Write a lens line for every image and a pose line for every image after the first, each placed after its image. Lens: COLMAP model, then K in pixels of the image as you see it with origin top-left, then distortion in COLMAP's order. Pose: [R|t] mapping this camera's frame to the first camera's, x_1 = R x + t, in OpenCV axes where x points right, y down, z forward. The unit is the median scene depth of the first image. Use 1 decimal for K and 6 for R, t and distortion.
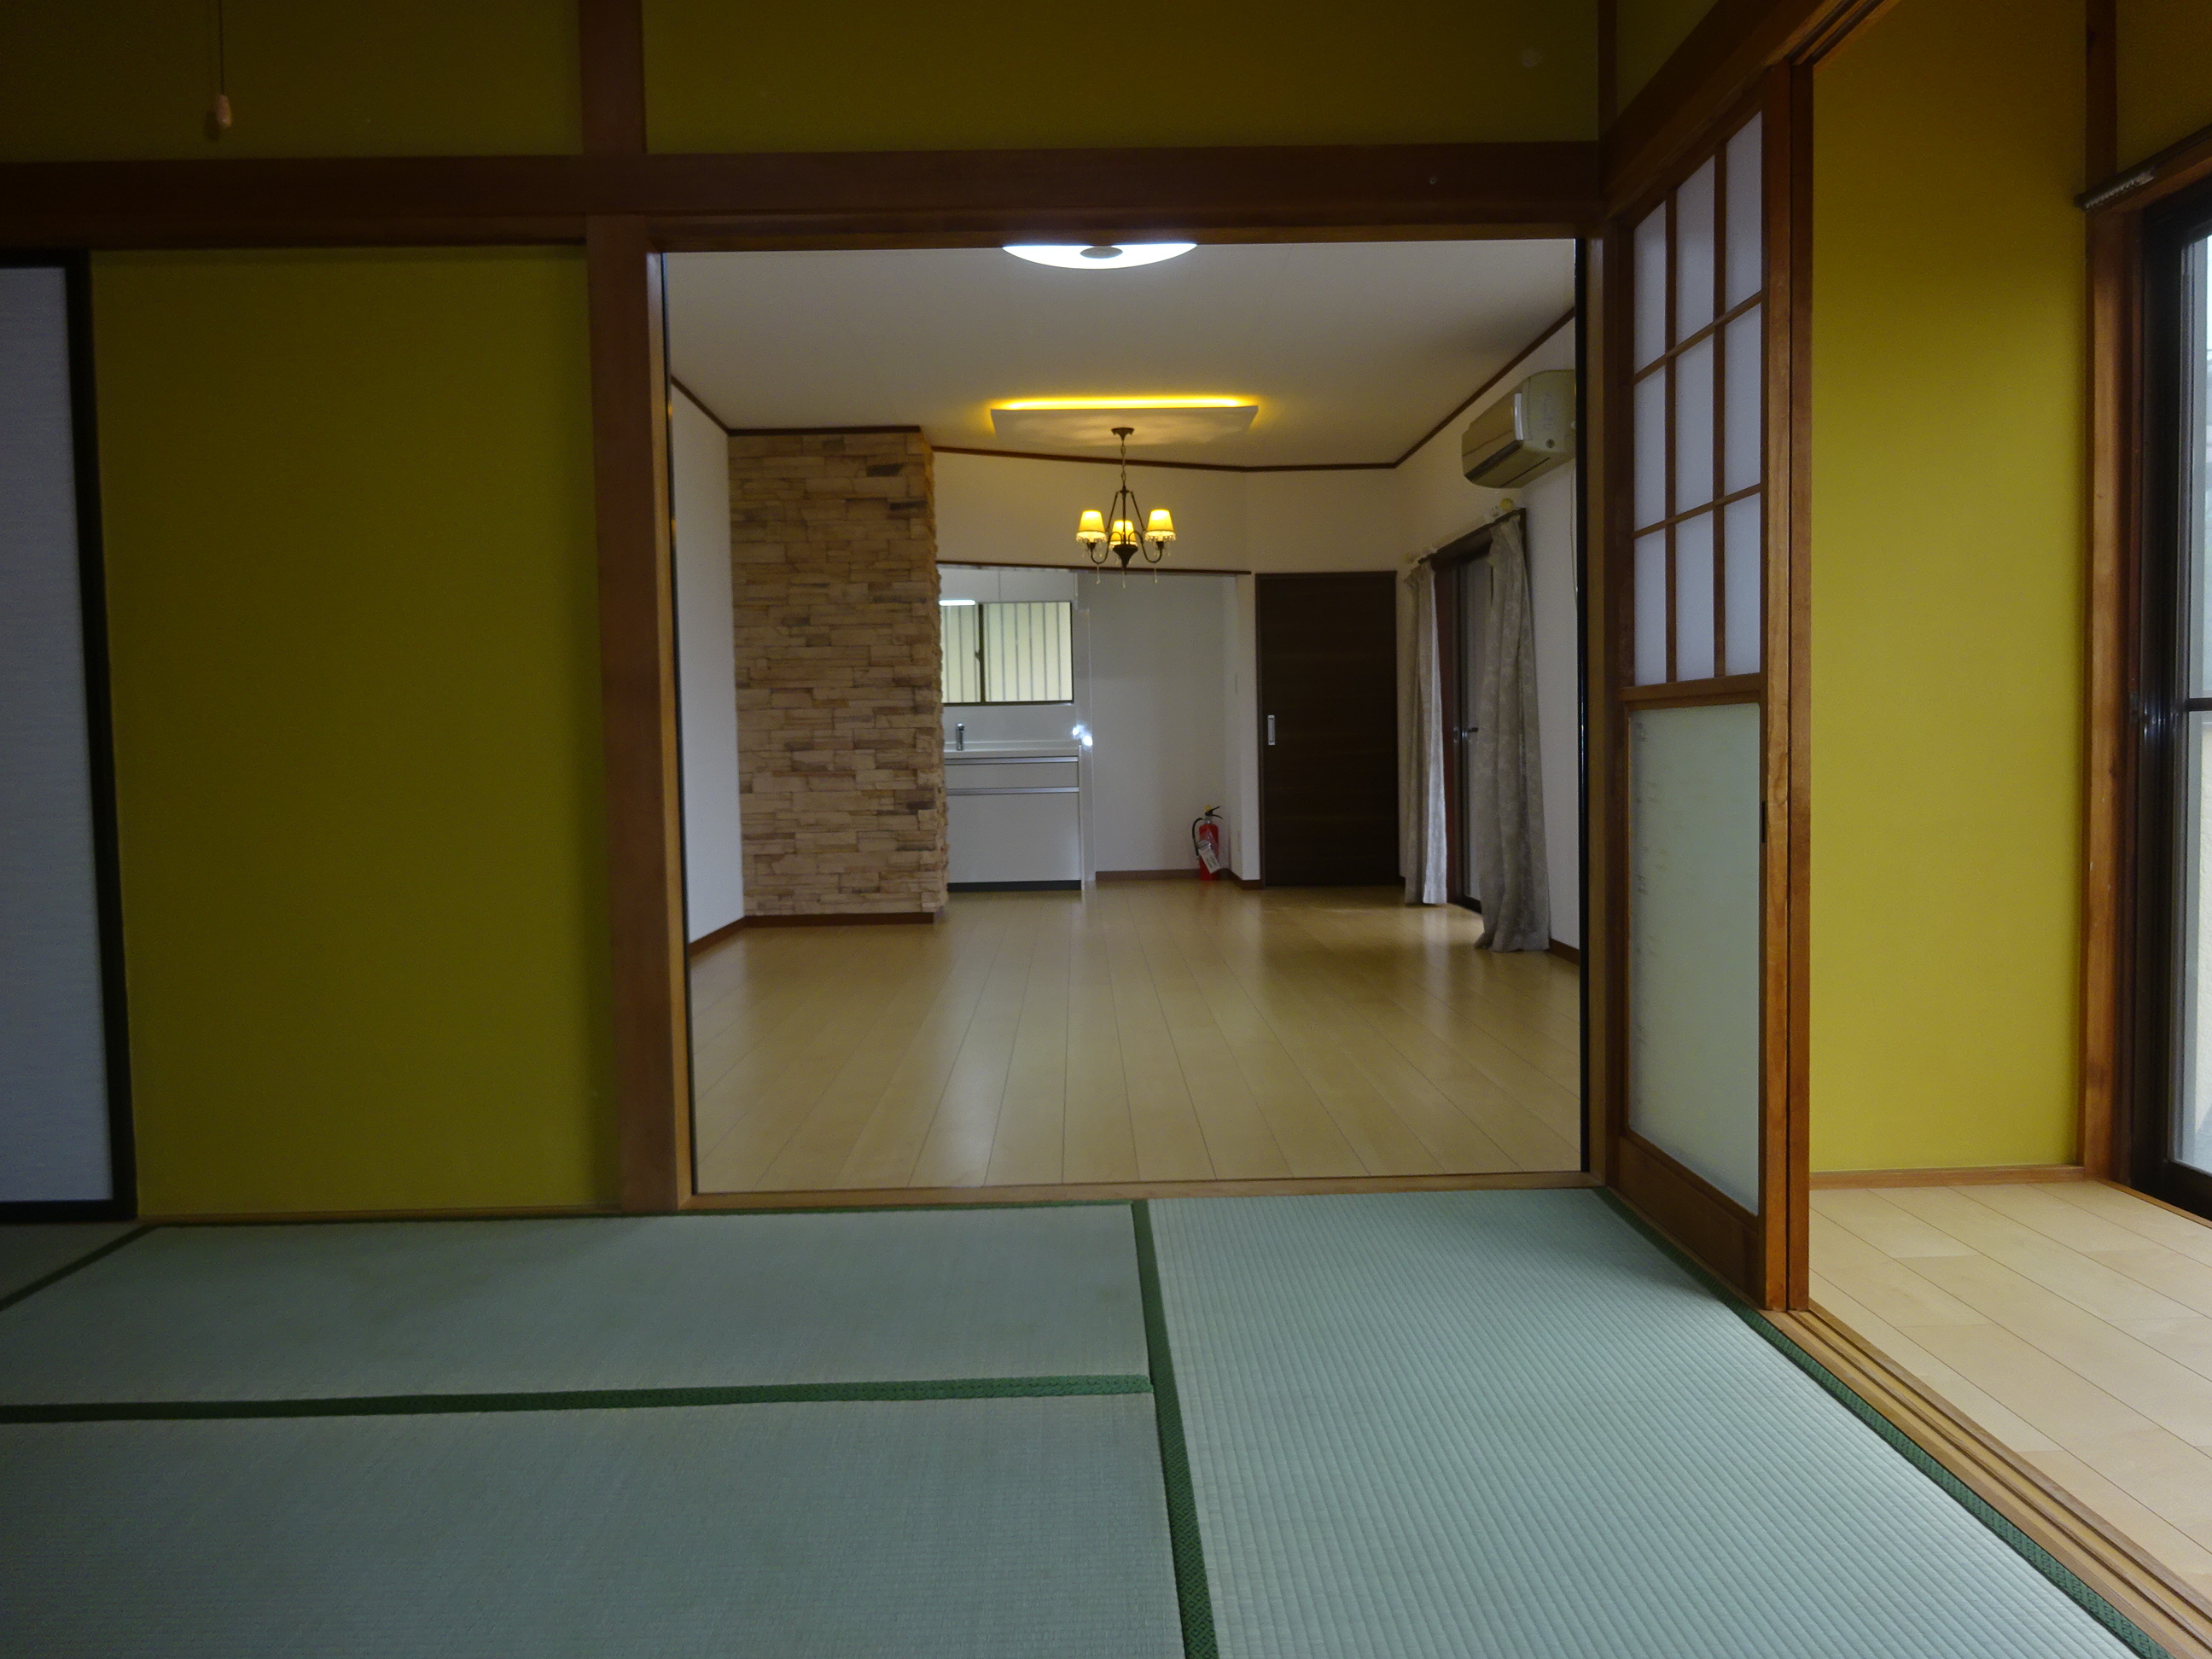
lens RADIAL K [[1599.0, 0, 1106.0], [0, 1599.0, 829.5], [0, 0, 1]] dist [-0.022352, -0.000716]
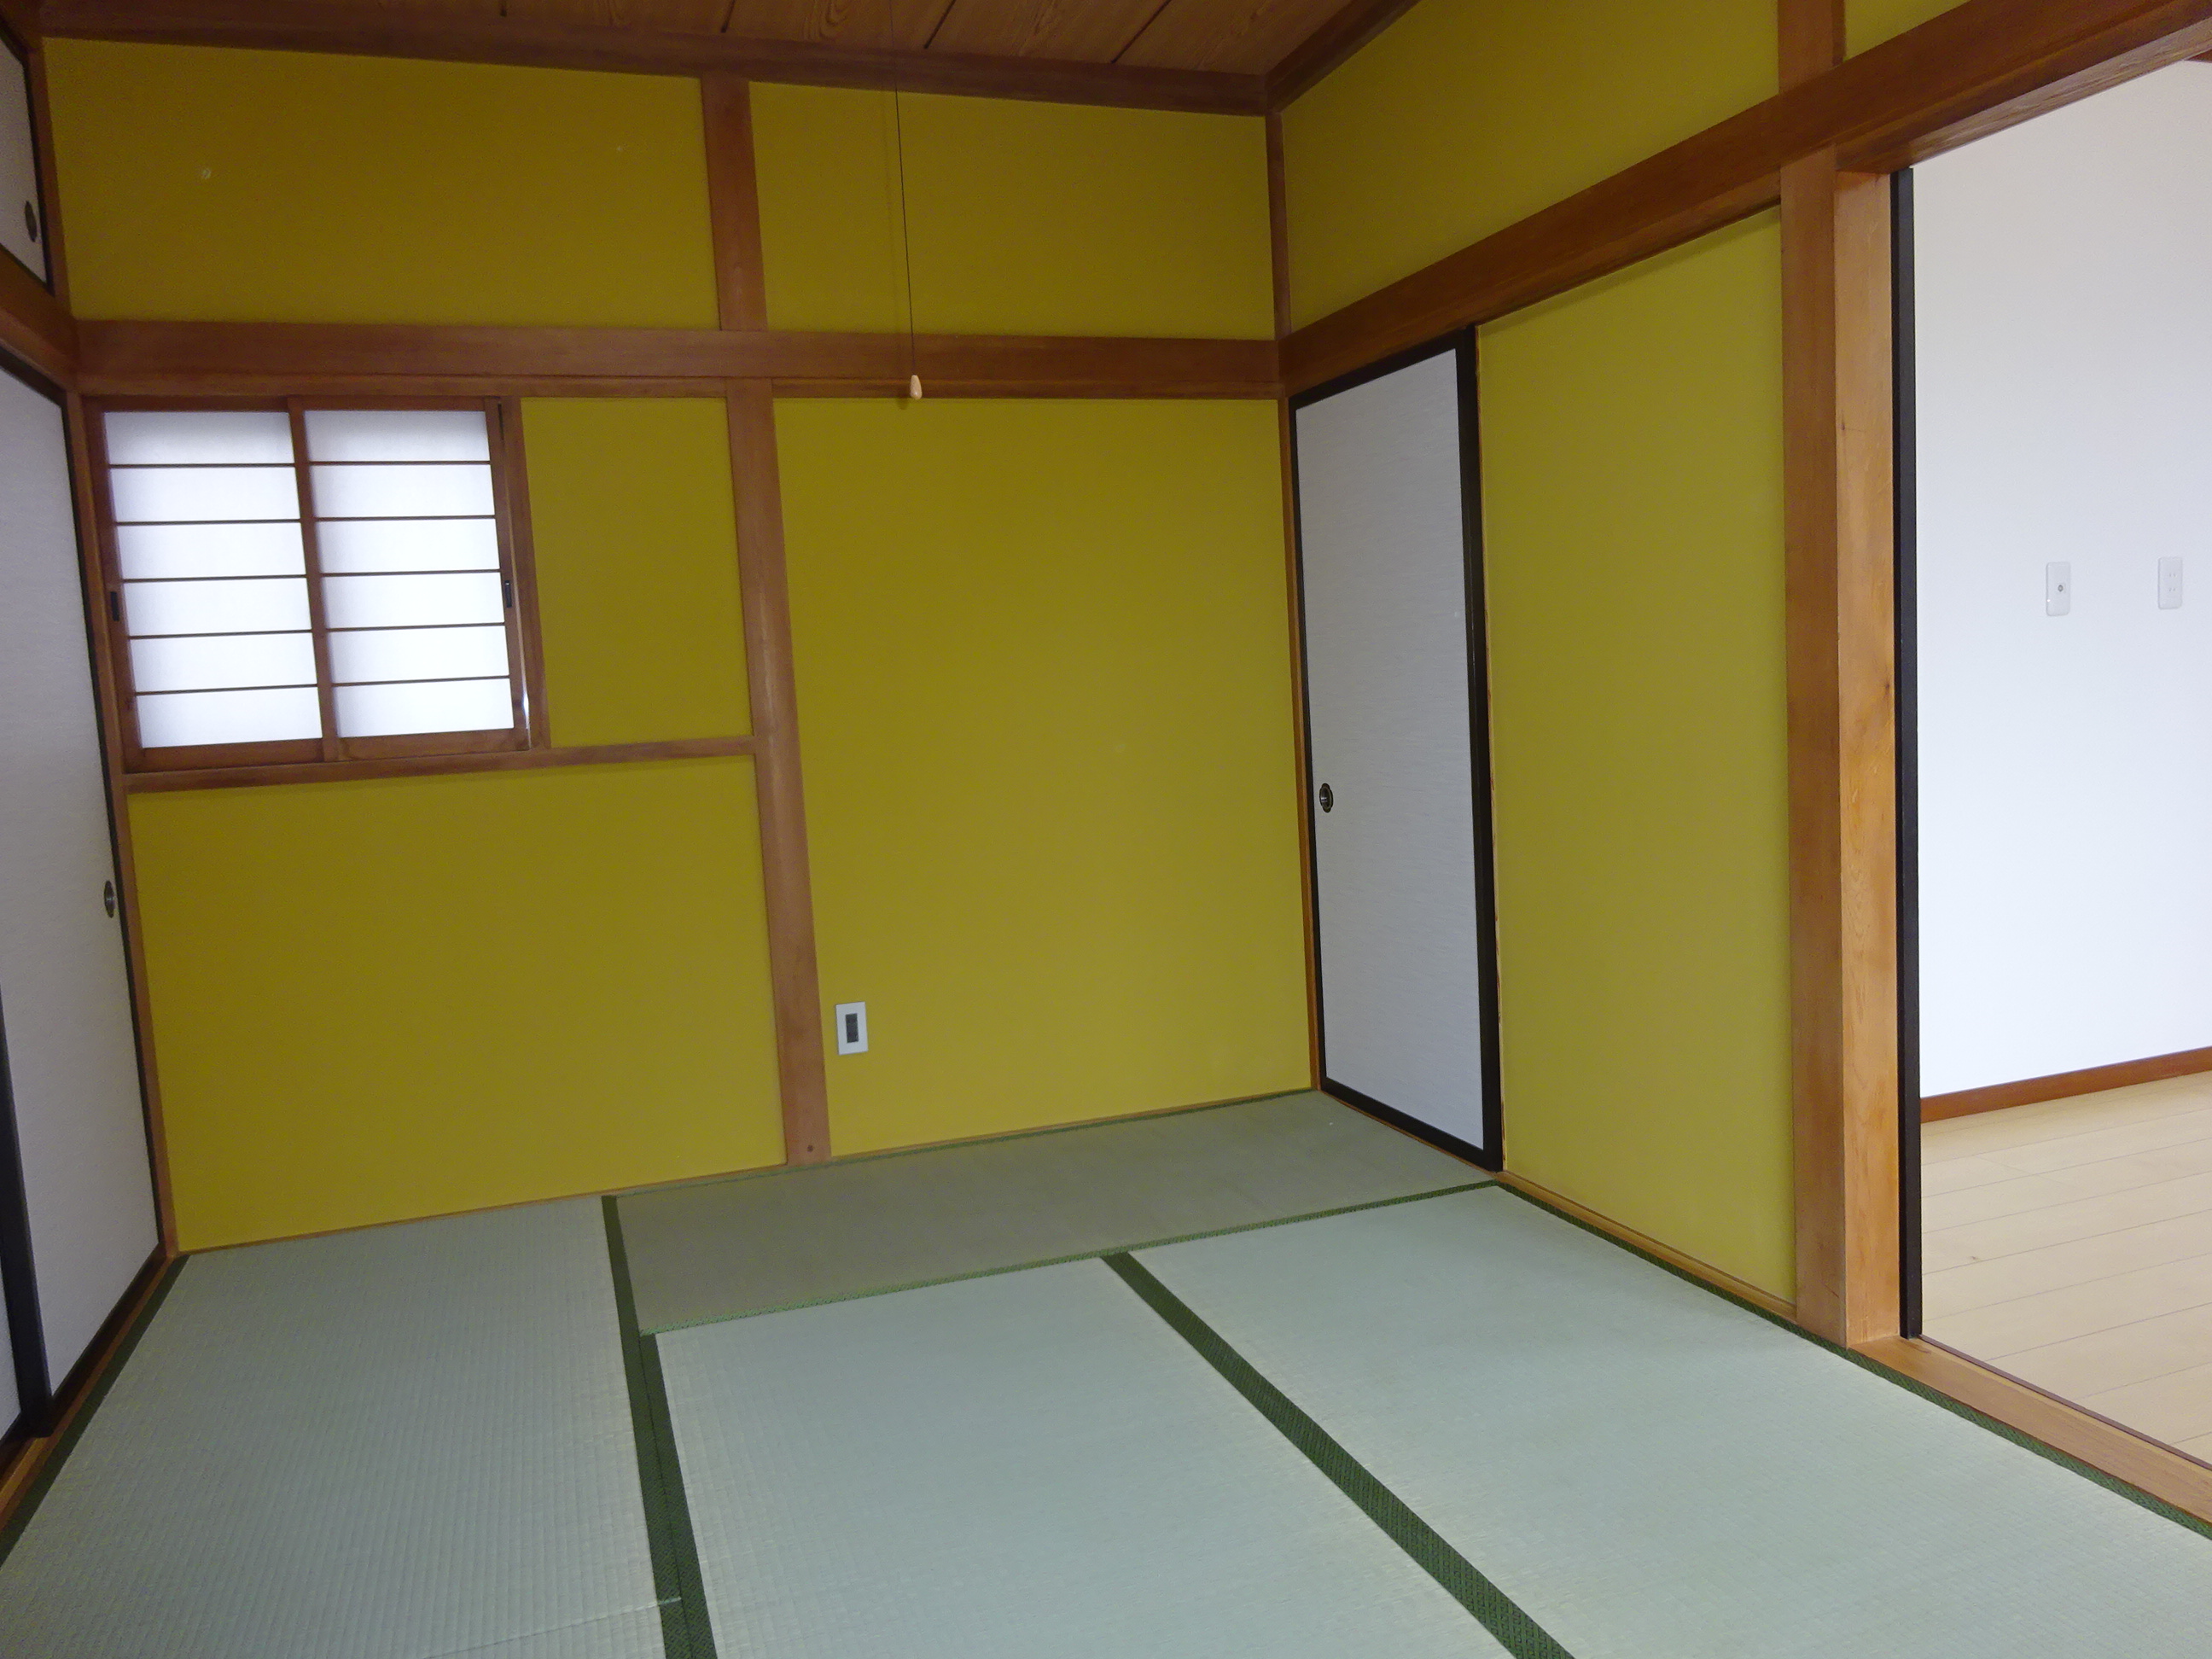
lens RADIAL K [[1599.0, 0, 1106.0], [0, 1599.0, 829.5], [0, 0, 1]] dist [-0.022352, -0.000716]
pose [[0.317010, 0.085962, -0.944519, 0.383361], [0.001477, 0.995838, 0.091129, -0.111667], [0.948421, -0.030284, 0.315563, 0.377663]]
